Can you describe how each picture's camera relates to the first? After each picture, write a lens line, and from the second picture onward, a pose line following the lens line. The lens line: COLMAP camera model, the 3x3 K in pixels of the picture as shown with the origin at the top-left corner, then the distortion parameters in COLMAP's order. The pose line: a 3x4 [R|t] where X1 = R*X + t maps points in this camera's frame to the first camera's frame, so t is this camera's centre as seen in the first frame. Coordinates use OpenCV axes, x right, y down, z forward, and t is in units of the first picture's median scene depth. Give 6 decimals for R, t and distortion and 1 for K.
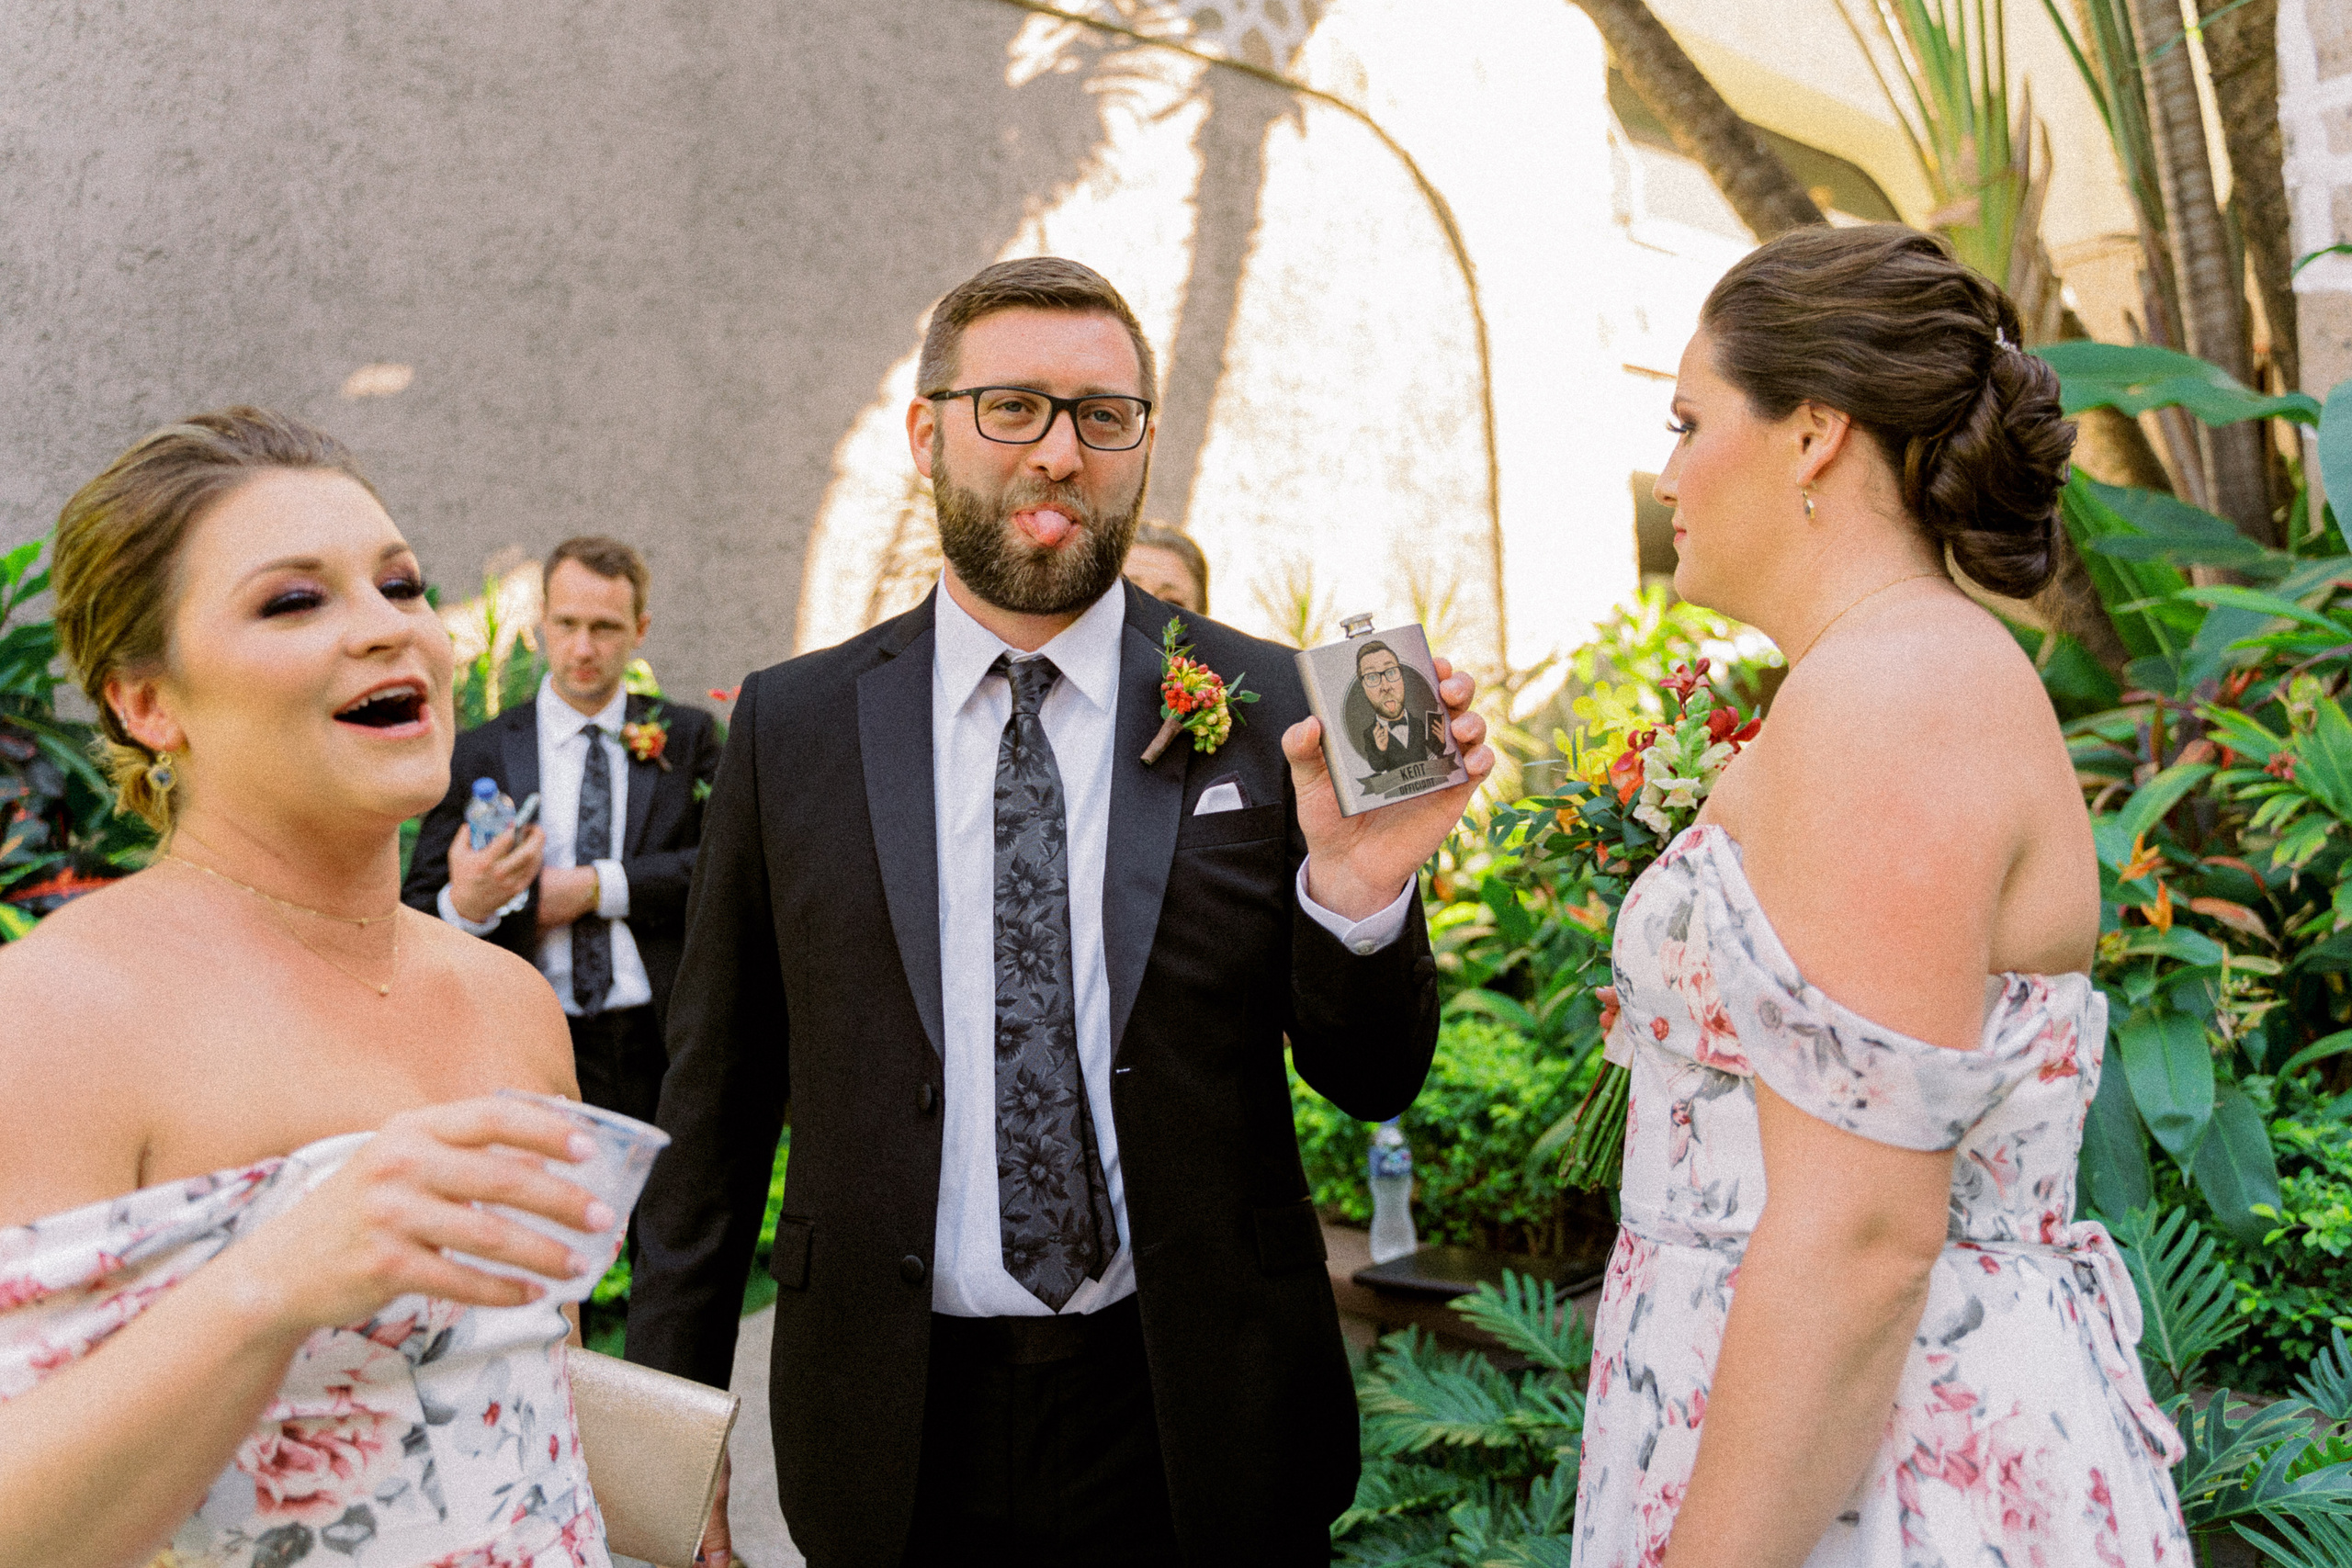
lens RADIAL K [[1915.3, 0, 1176.0], [0, 1915.3, 784.0], [0, 0, 1]] dist [0.005345, -0.009329]
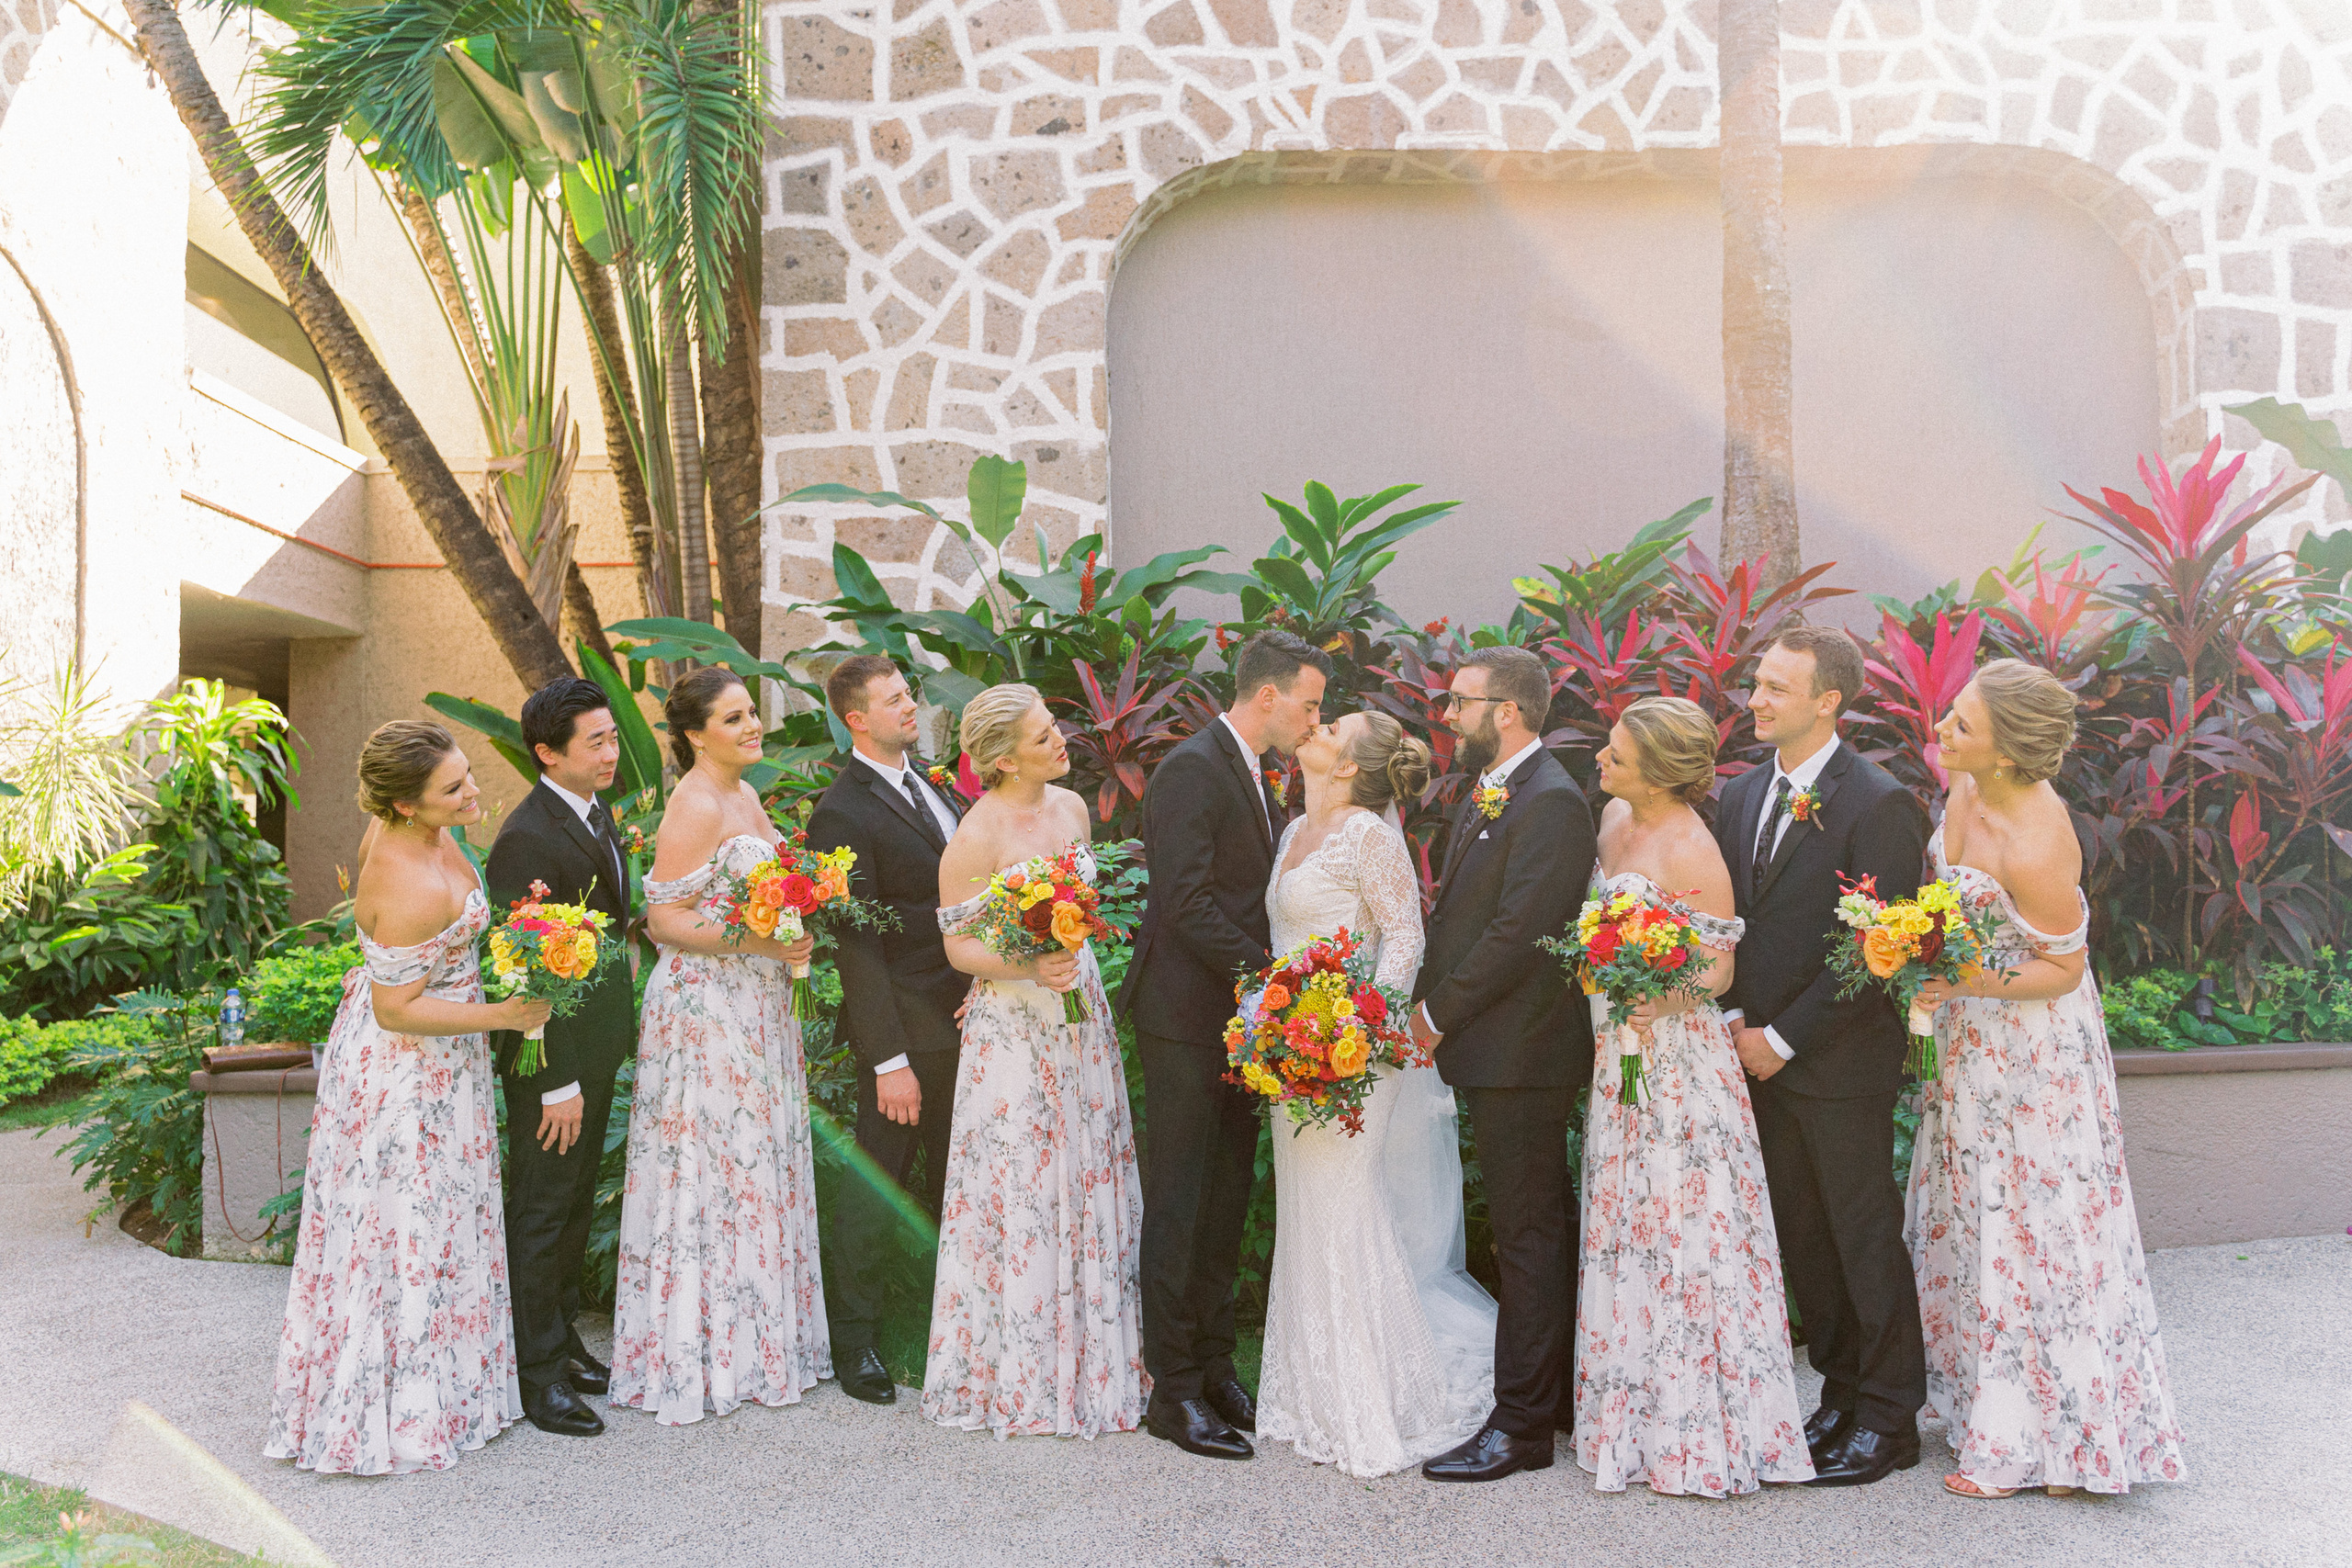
lens RADIAL K [[1915.3, 0, 1176.0], [0, 1915.3, 784.0], [0, 0, 1]] dist [0.005345, -0.009329]
pose [[0.643633, 0.065162, 0.762555, -0.393494], [-0.038600, 0.997865, -0.052690, 0.006844], [-0.764360, 0.004479, 0.644774, -0.364315]]
